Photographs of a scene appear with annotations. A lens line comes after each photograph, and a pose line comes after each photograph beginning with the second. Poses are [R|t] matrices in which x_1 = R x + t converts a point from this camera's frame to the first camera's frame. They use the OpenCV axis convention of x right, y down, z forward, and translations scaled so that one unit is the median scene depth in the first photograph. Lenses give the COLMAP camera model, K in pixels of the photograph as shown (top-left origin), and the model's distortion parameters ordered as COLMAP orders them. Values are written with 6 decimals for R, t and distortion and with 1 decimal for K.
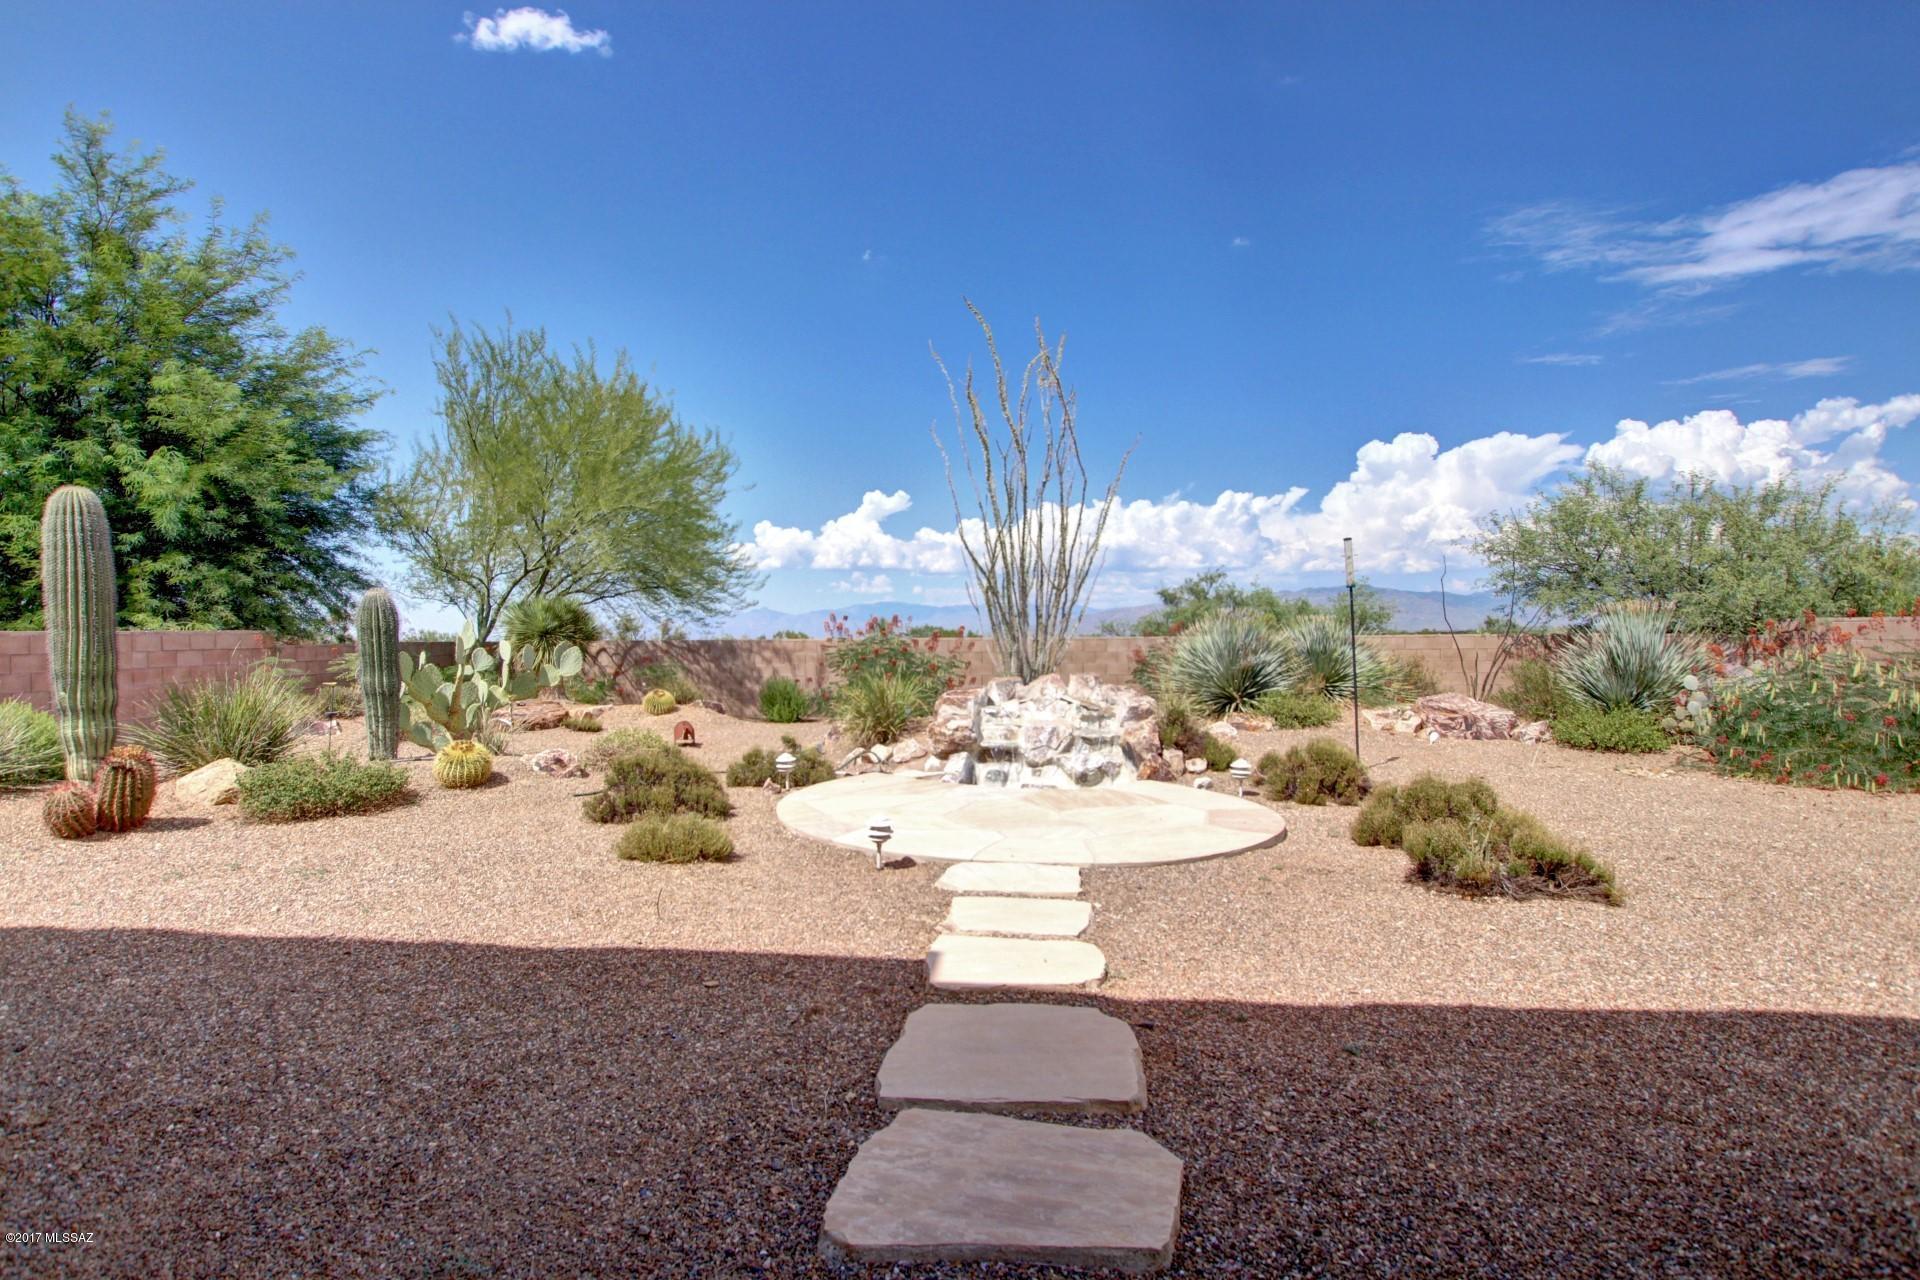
lens RADIAL K [[977.3, 0, 940.3], [0, 977.3, 653.6], [0, 0, 1]] dist [-0.026624, -0.000454]
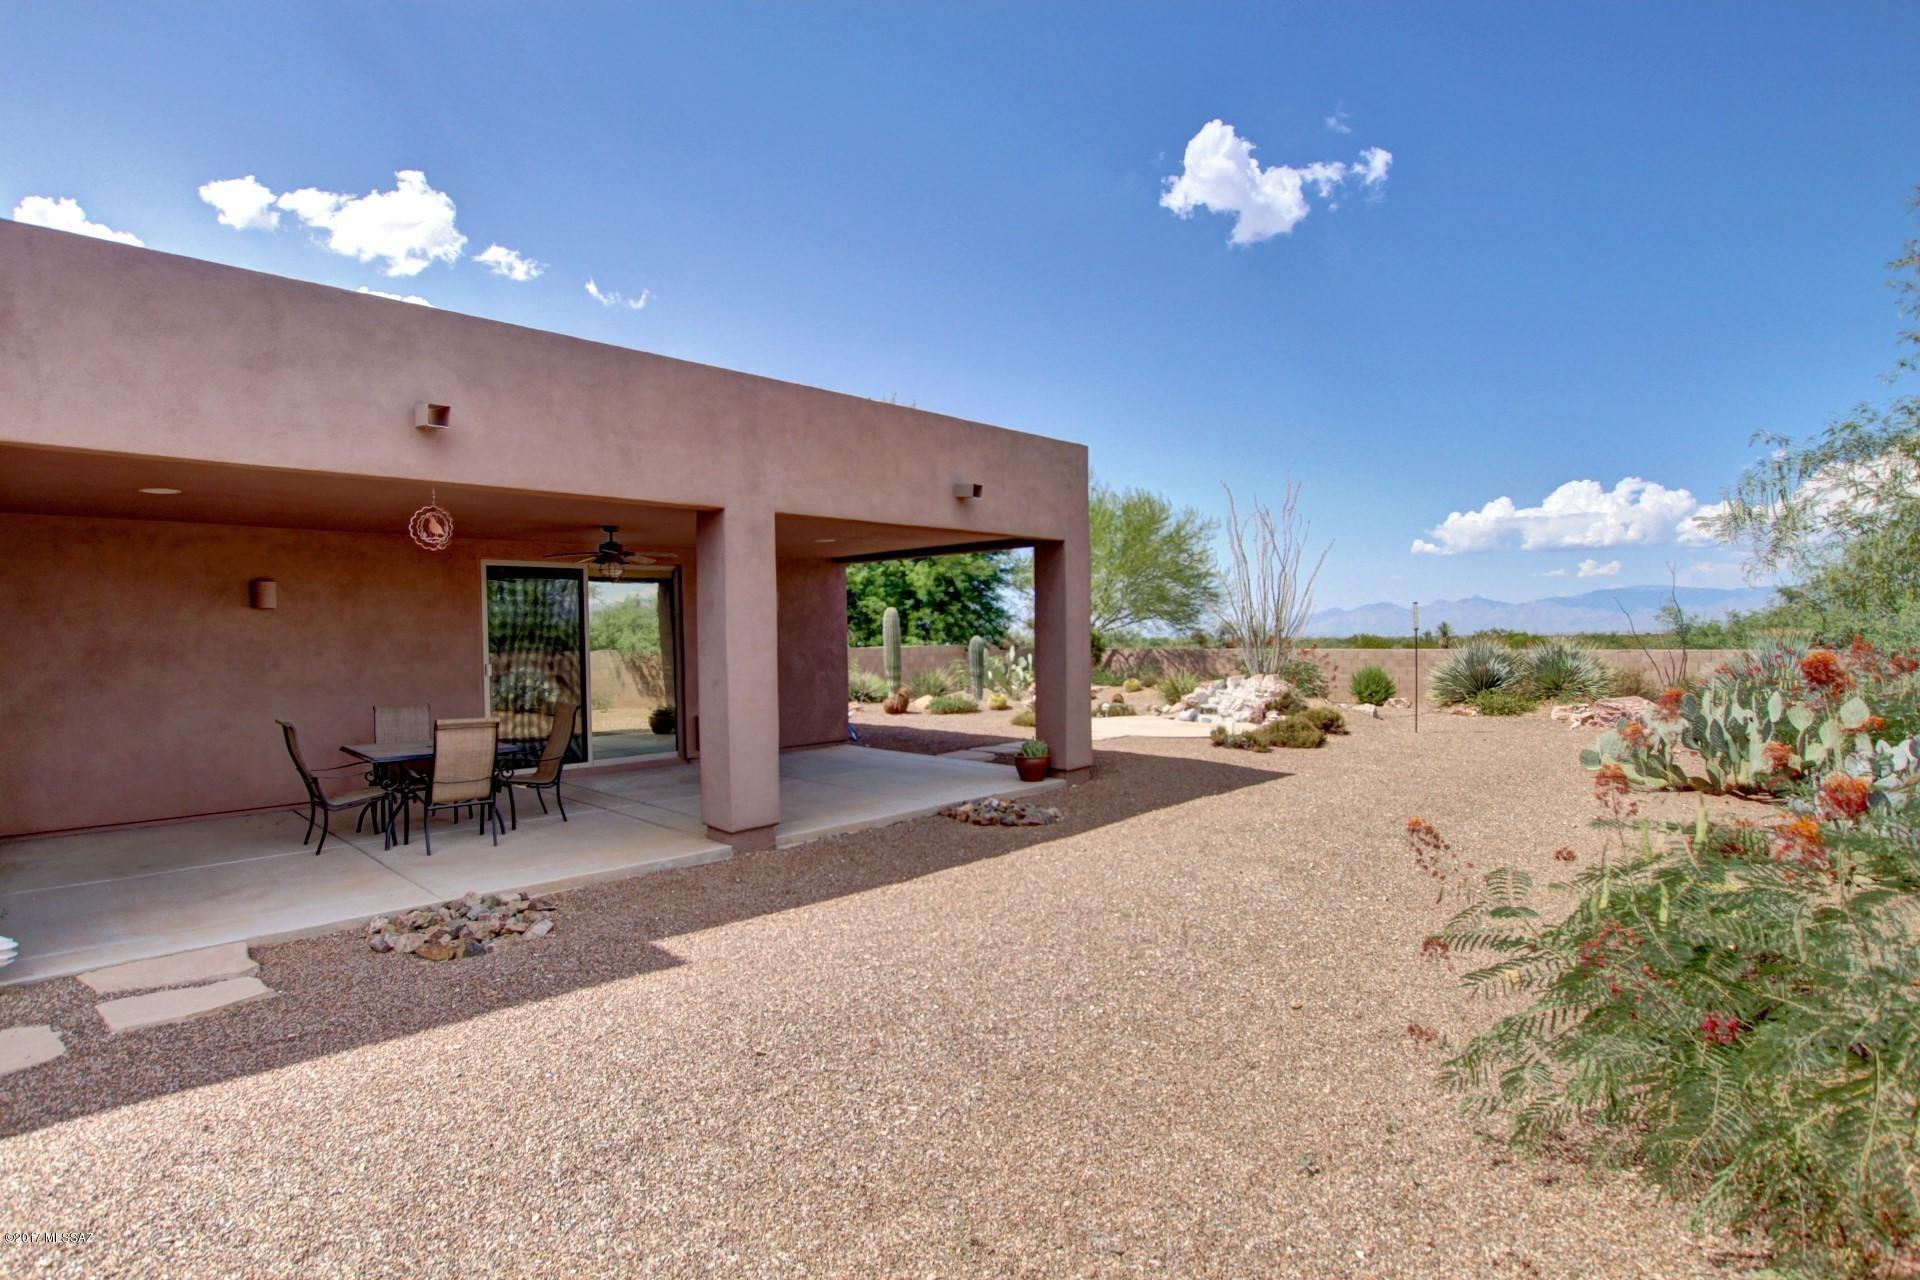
lens RADIAL K [[893.4, 0, 946.2], [0, 893.4, 650.1], [0, 0, 1]] dist [-0.022815, 0.000305]
pose [[0.783564, 0.012346, -0.621188, 0.654464], [-0.007329, 0.999917, 0.010628, -0.039677], [0.621267, -0.003775, 0.783590, -0.731259]]
